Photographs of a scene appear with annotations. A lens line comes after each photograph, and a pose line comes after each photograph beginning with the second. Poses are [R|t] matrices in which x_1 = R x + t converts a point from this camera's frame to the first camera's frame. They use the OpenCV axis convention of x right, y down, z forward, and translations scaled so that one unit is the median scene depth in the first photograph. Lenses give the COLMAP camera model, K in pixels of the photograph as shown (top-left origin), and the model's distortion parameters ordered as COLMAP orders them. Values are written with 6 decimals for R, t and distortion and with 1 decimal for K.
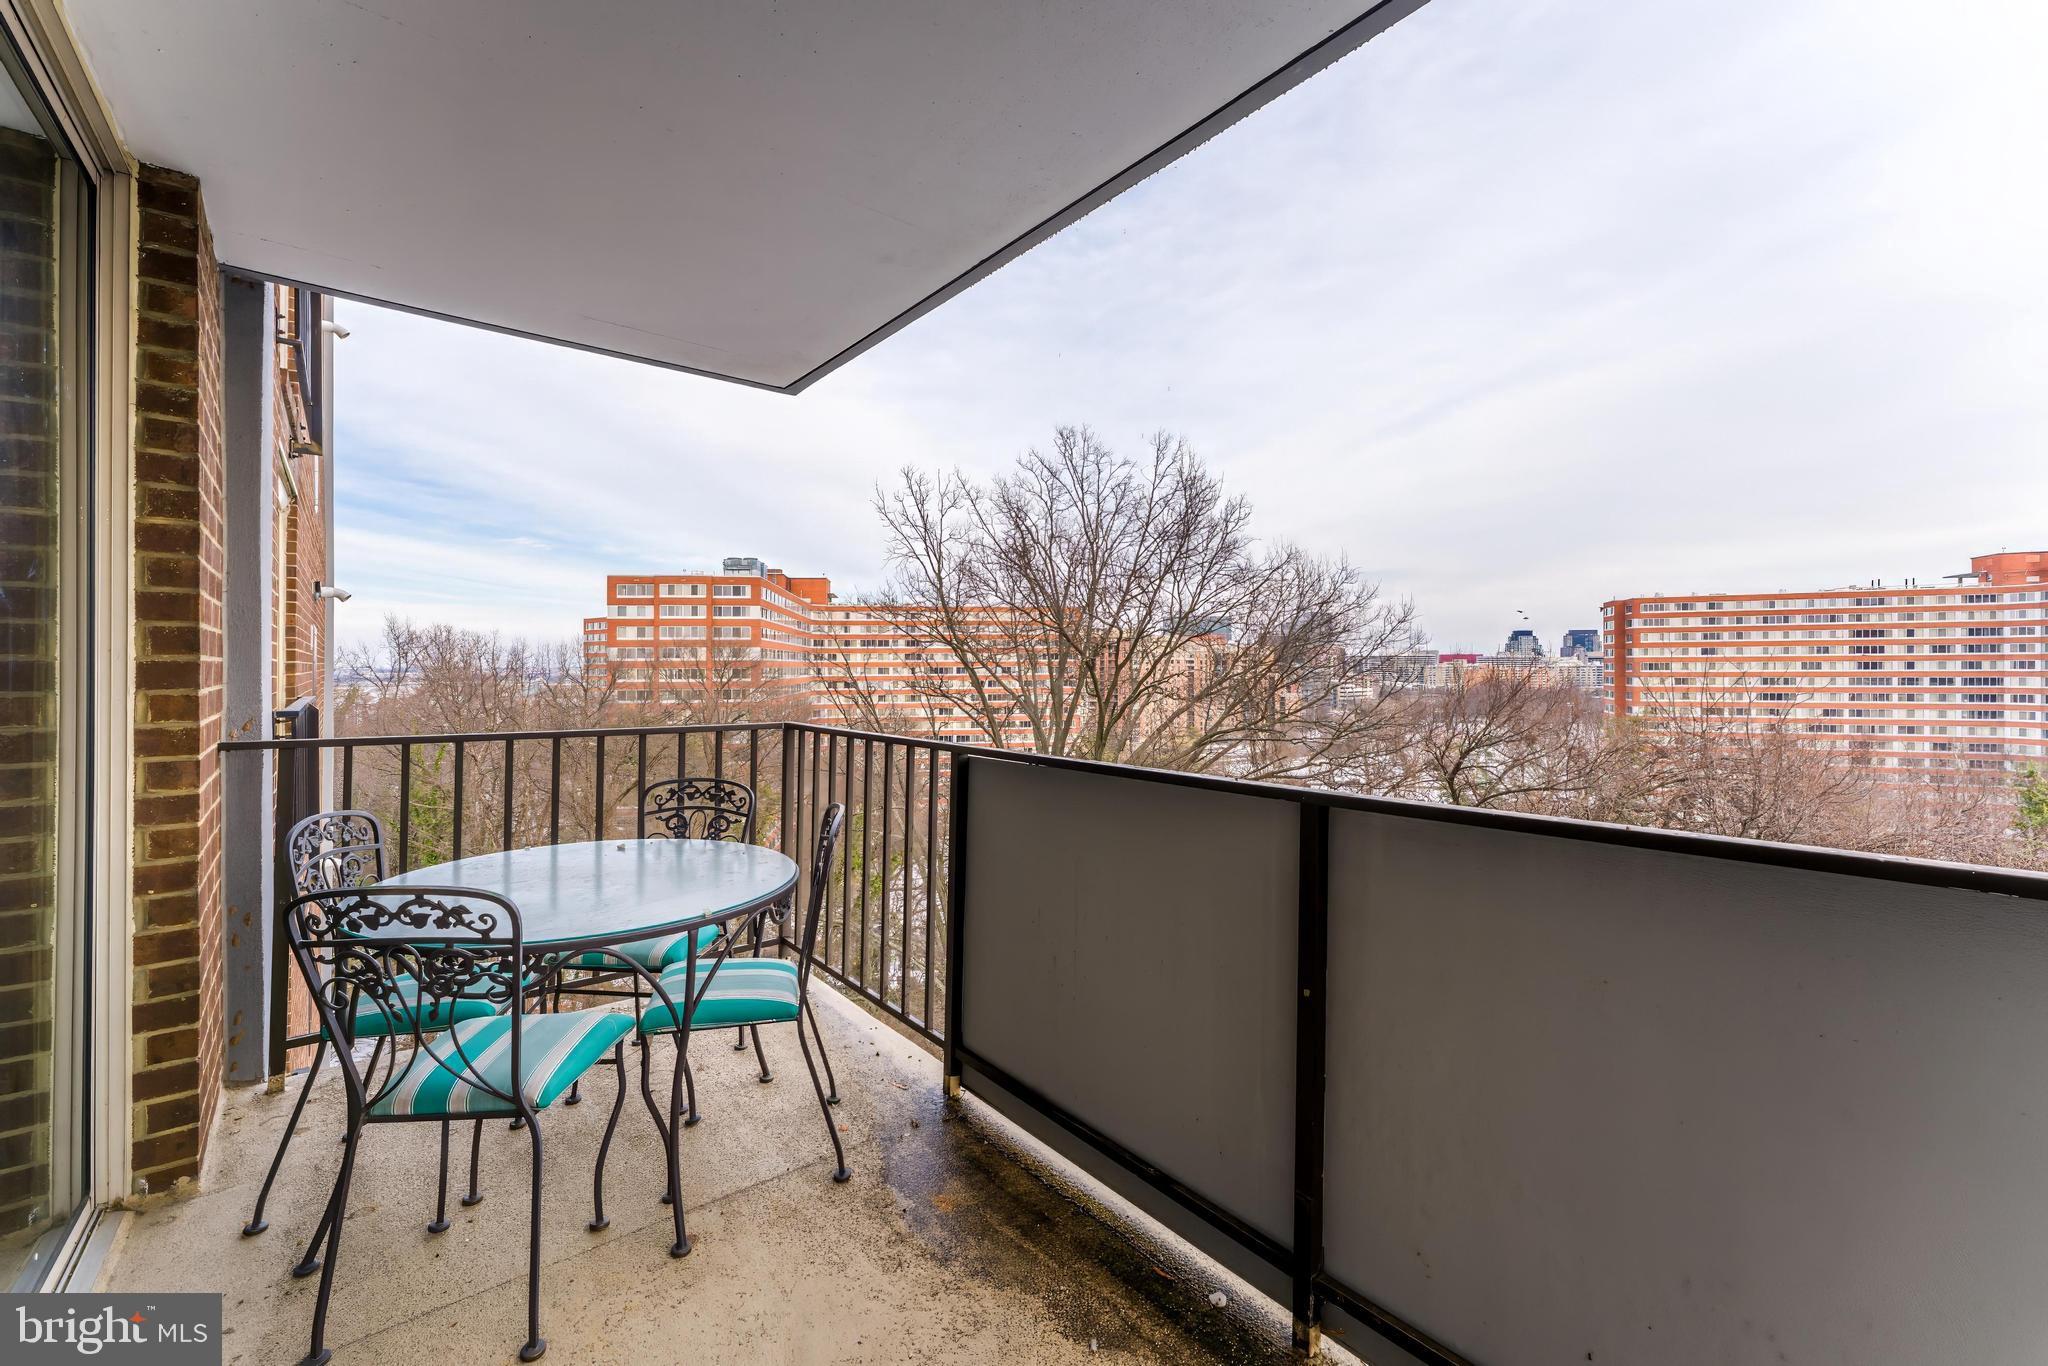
lens RADIAL K [[827.7, 0, 1026.2], [0, 827.7, 669.3], [0, 0, 1]] dist [0.001326, -0.000707]
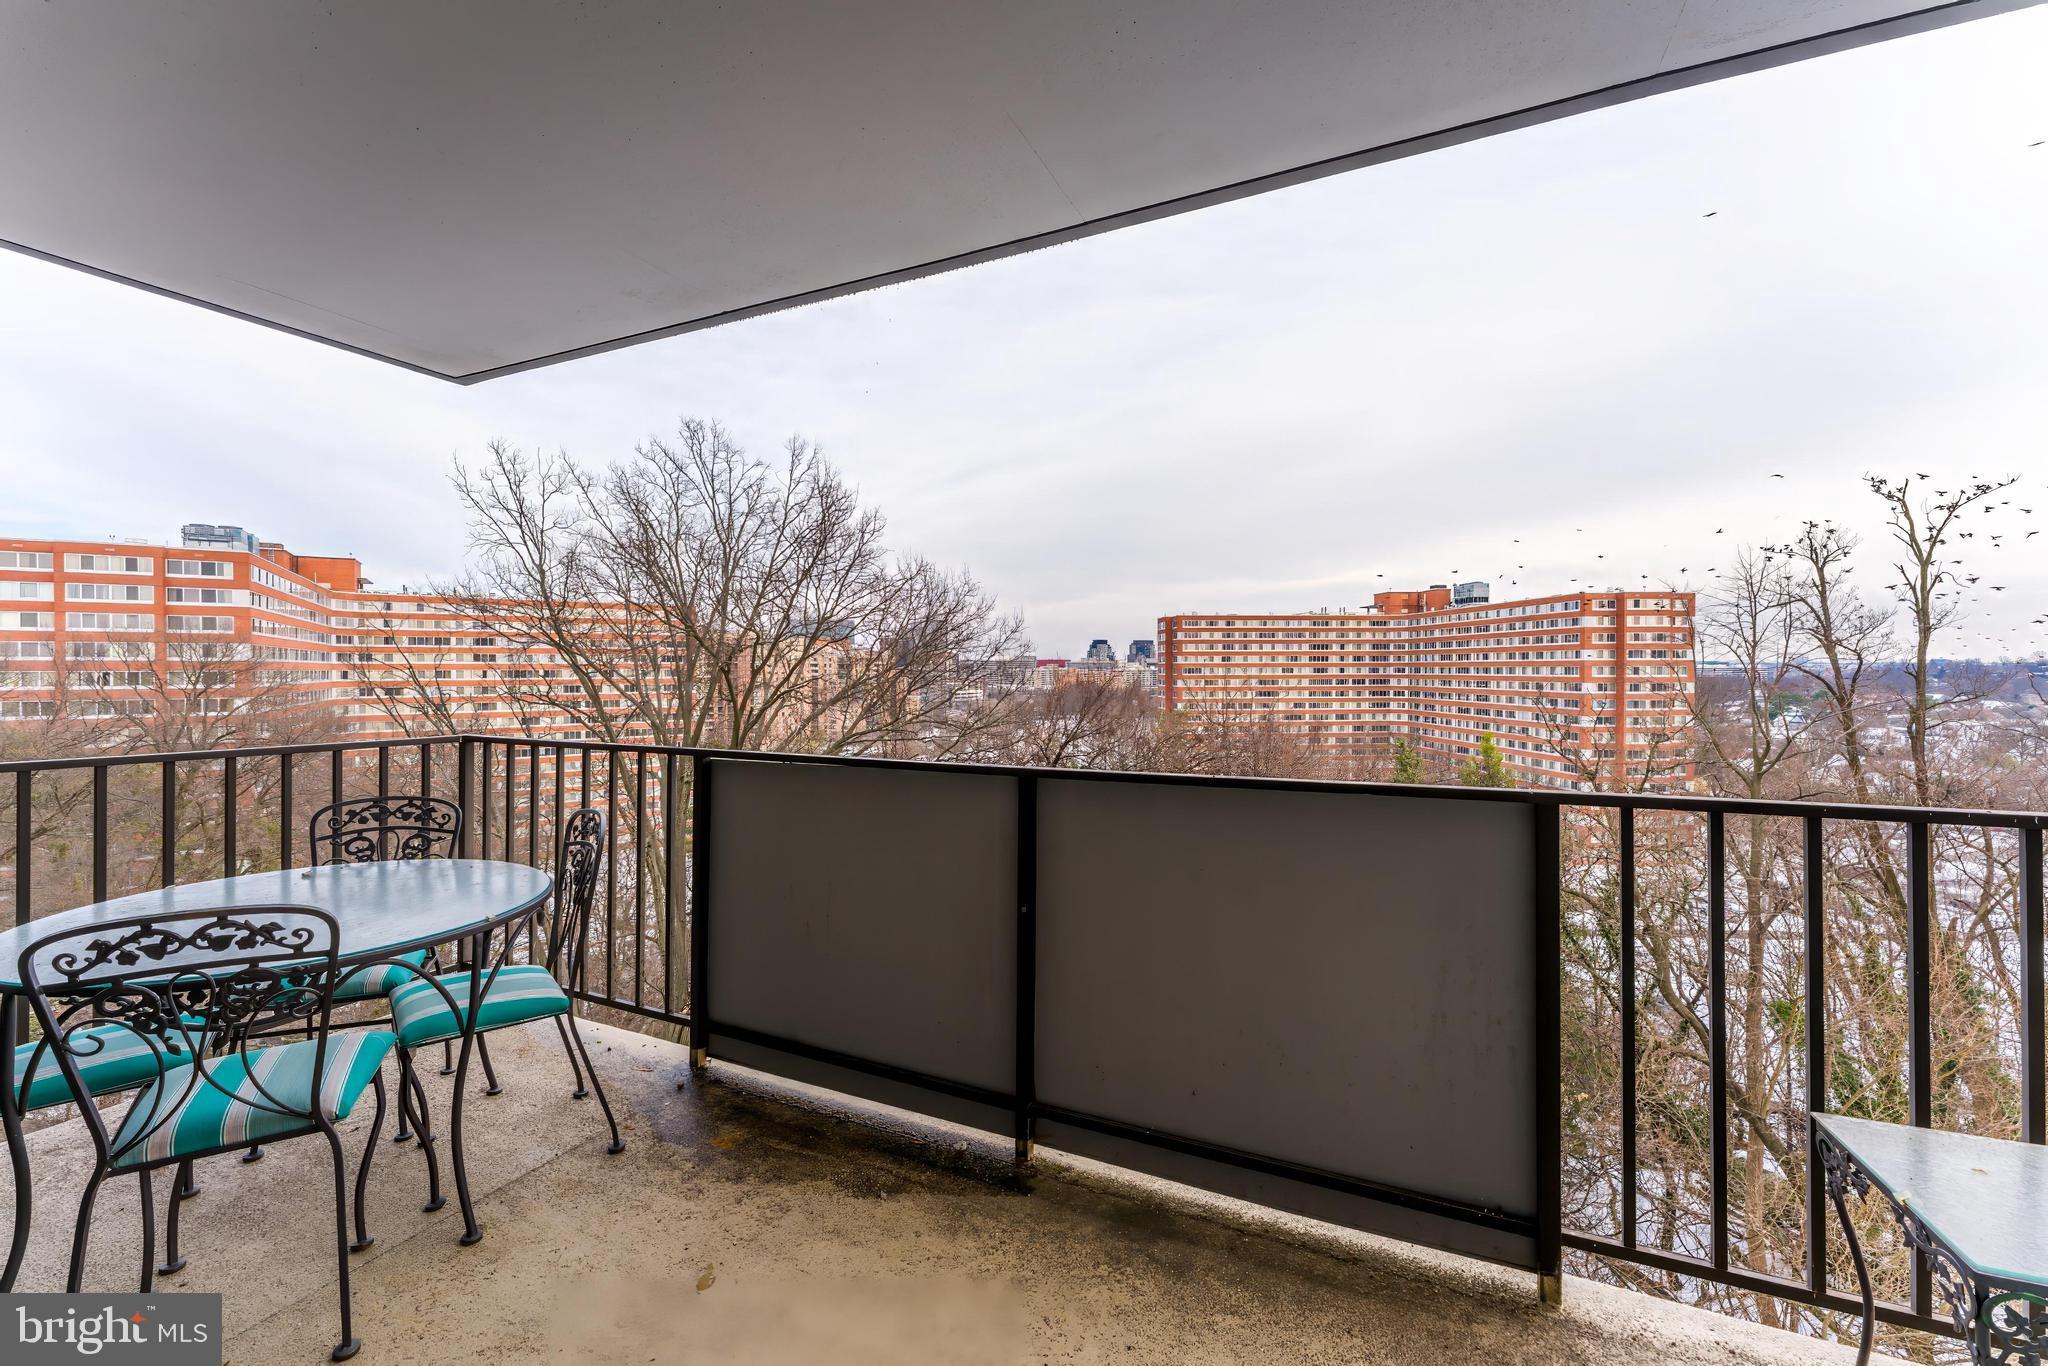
lens RADIAL K [[827.7, 0, 1022.5], [0, 827.7, 677.6], [0, 0, 1]] dist [0.001326, -0.000707]
pose [[0.900790, -0.002057, 0.434251, -0.024835], [-0.000752, 0.999980, 0.006297, -0.001569], [-0.434255, -0.005999, 0.900770, -0.024662]]
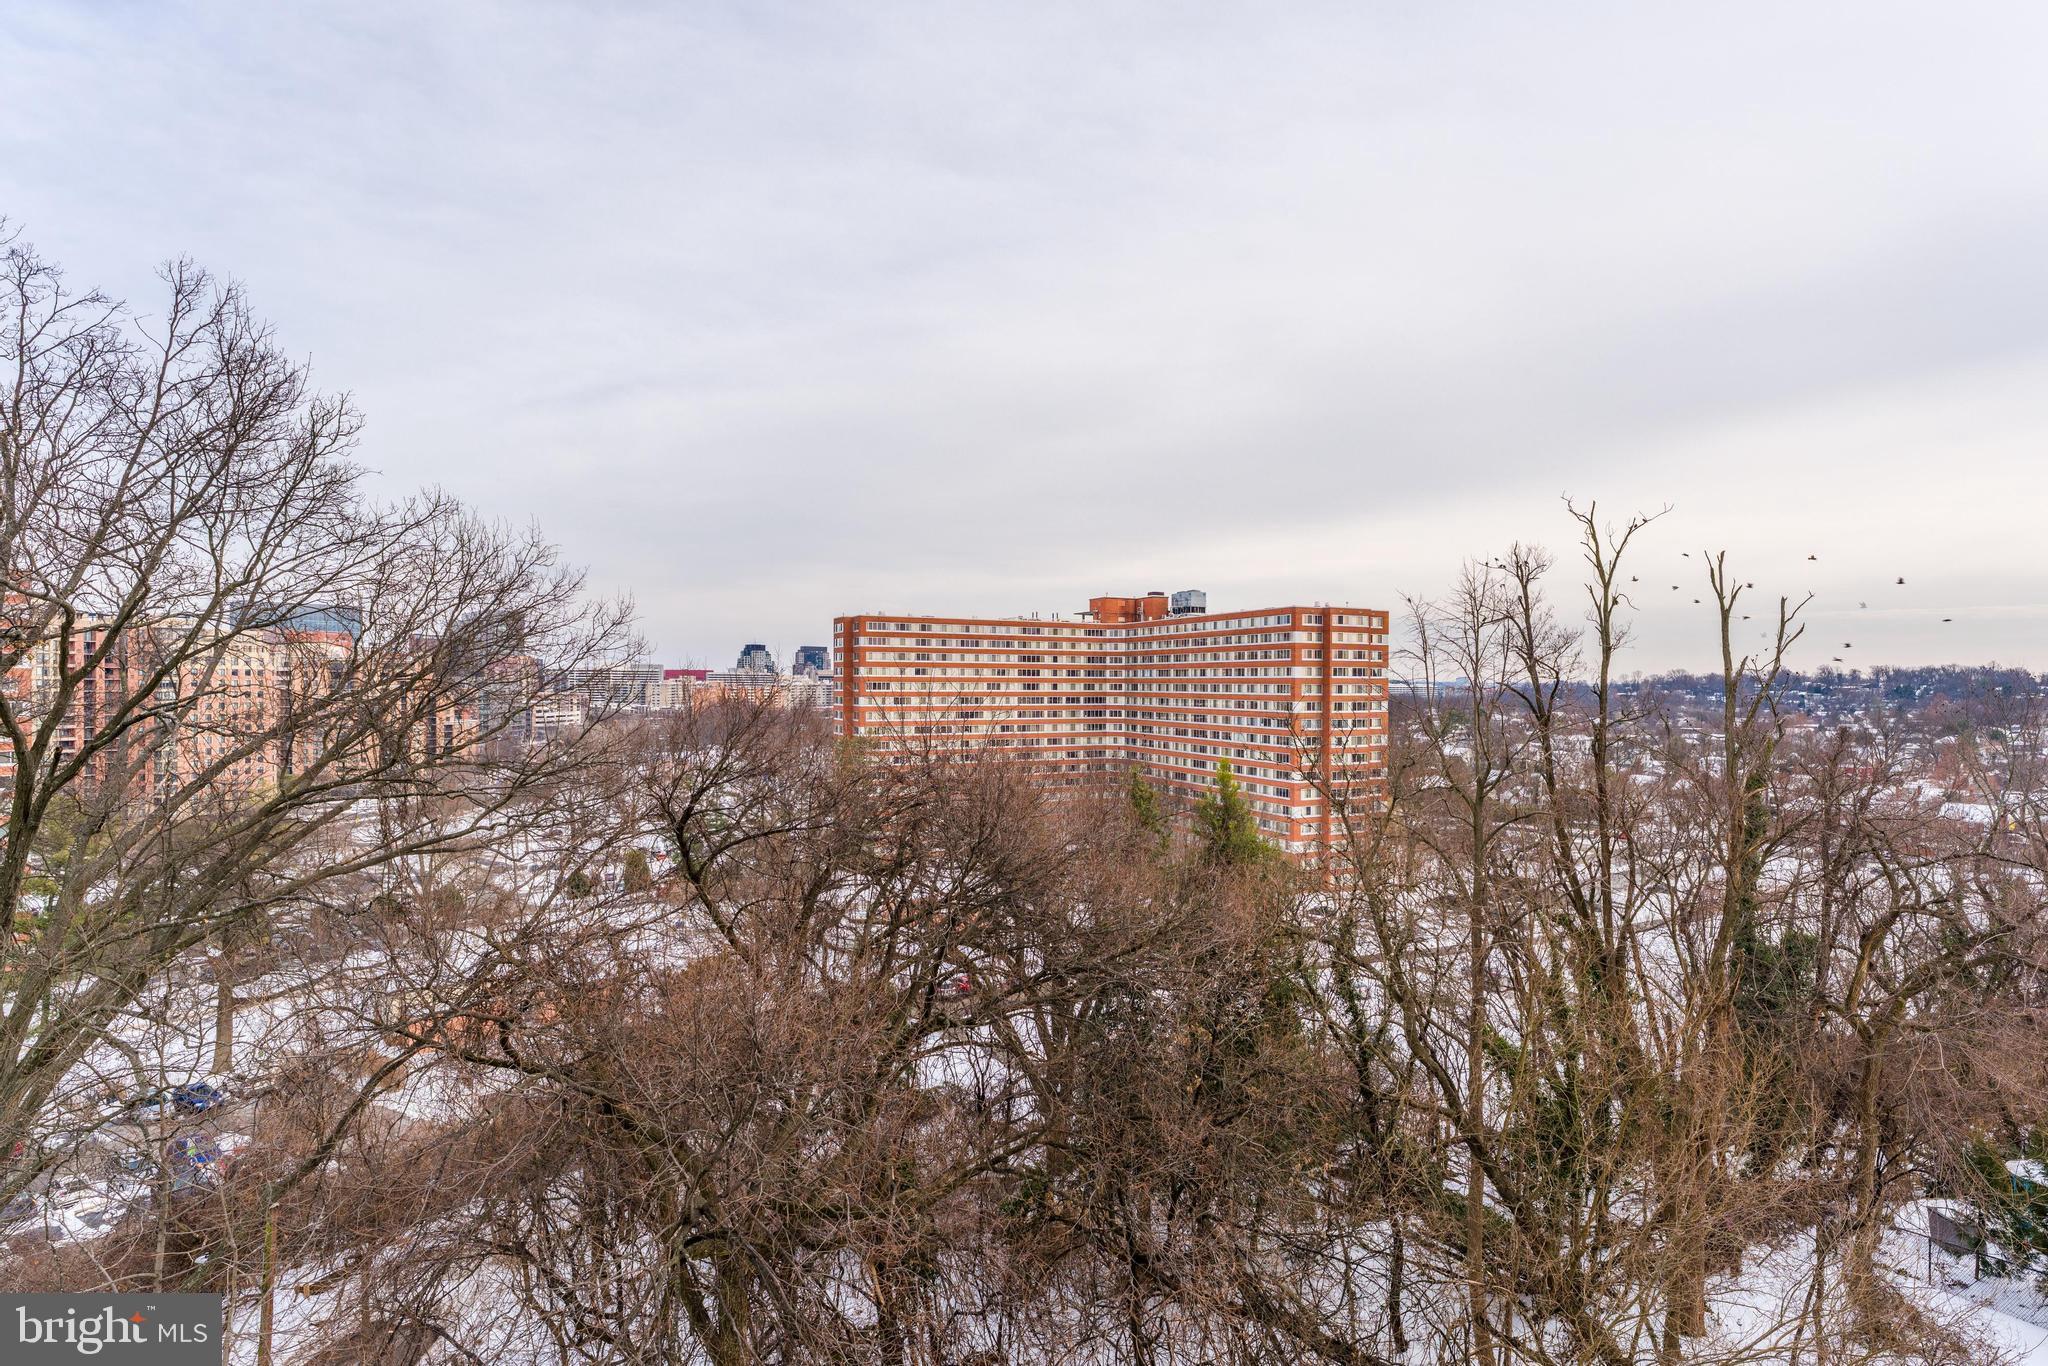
lens RADIAL K [[994.0, 0, 1107.0], [0, 994.0, 693.1], [0, 0, 1]] dist [0.001136, -0.000210]
pose [[0.634915, 0.002044, 0.772579, 0.035811], [-0.006824, 0.999972, 0.002962, -0.000292], [-0.772552, -0.007153, 0.634912, 0.076146]]
